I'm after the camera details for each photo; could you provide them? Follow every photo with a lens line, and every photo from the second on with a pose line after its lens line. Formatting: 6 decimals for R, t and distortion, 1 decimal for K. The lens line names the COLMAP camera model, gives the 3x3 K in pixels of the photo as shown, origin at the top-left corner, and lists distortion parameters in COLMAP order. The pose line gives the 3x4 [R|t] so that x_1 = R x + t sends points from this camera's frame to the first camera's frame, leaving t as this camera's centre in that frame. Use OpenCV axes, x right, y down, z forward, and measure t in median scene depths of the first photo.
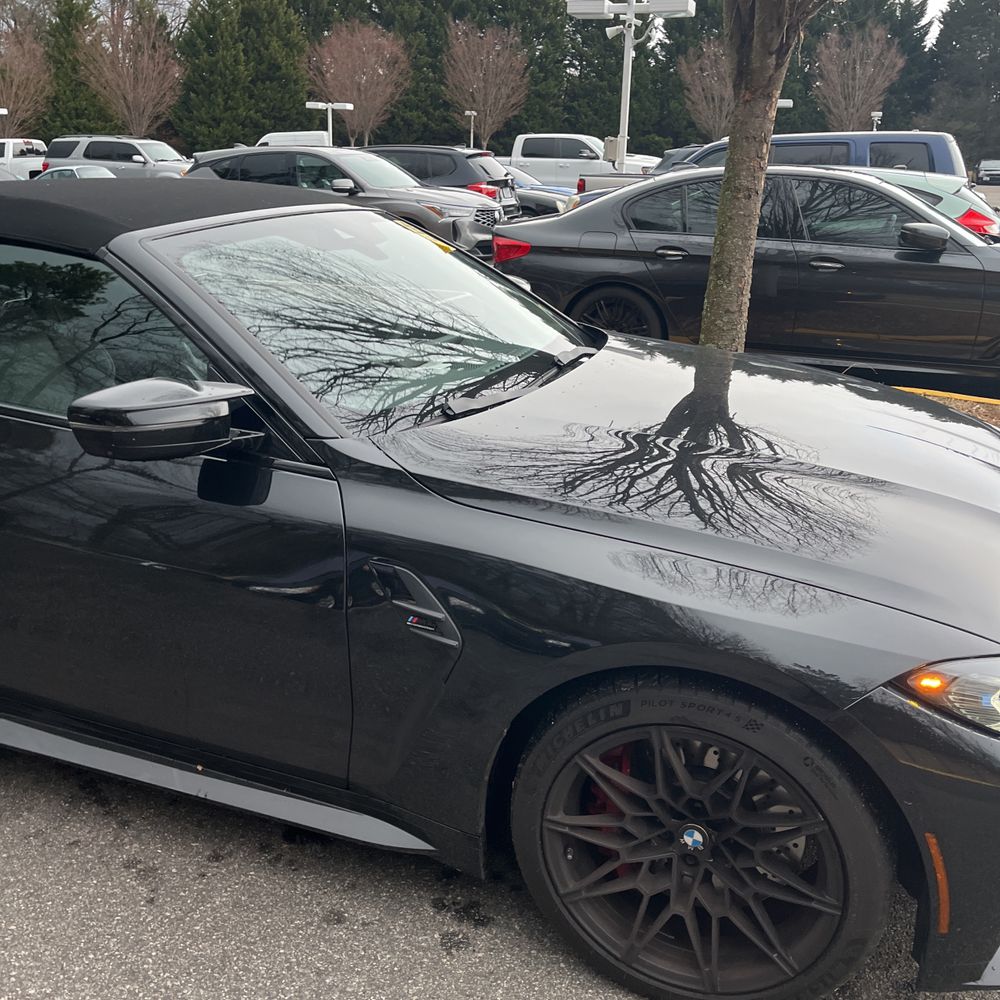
lens RADIAL K [[1017.5, 0, 505.5], [0, 1017.5, 493.8], [0, 0, 1]] dist [0.023408, 0.000000]
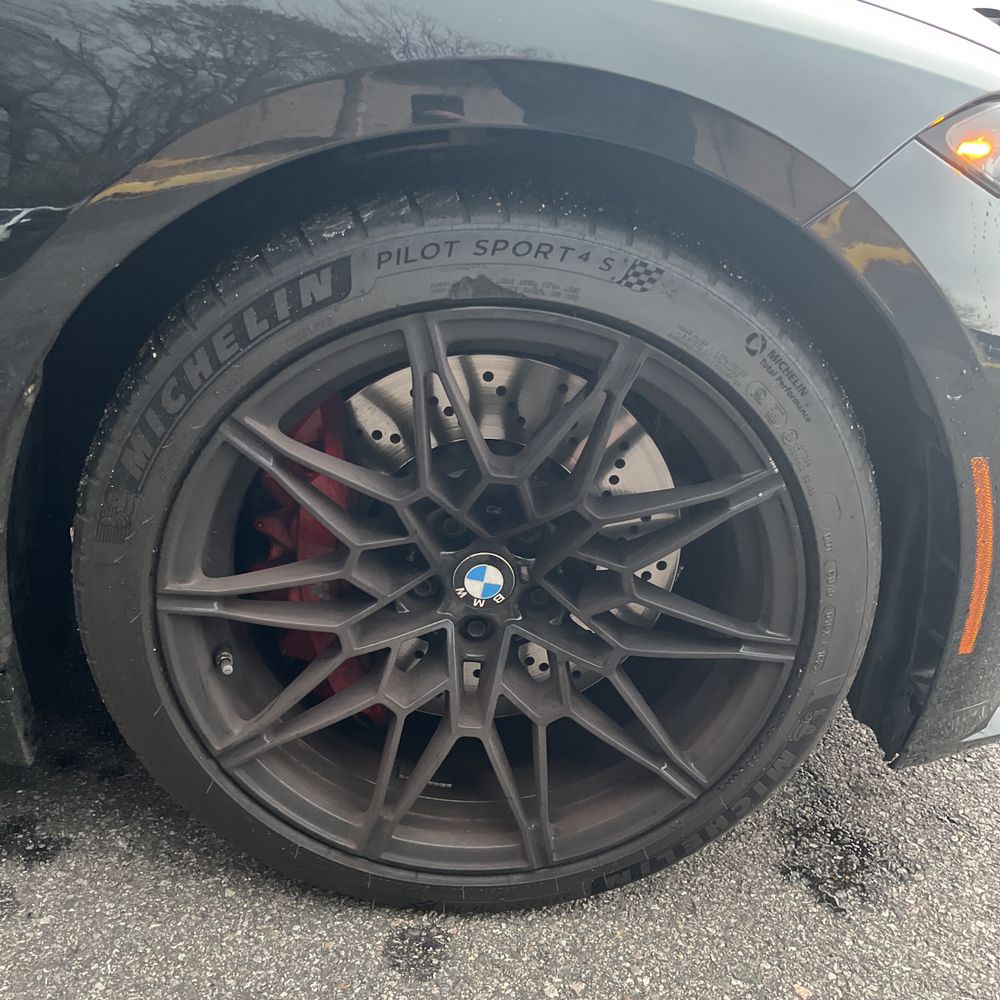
lens RADIAL K [[1017.5, 0, 499.6], [0, 1017.5, 505.9], [0, 0, 1]] dist [0.023408, 0.000000]
pose [[0.912332, -0.122144, 0.390809, 0.005201], [0.071623, 0.987360, 0.141389, 0.233461], [-0.403138, -0.101003, 0.909548, 0.559090]]
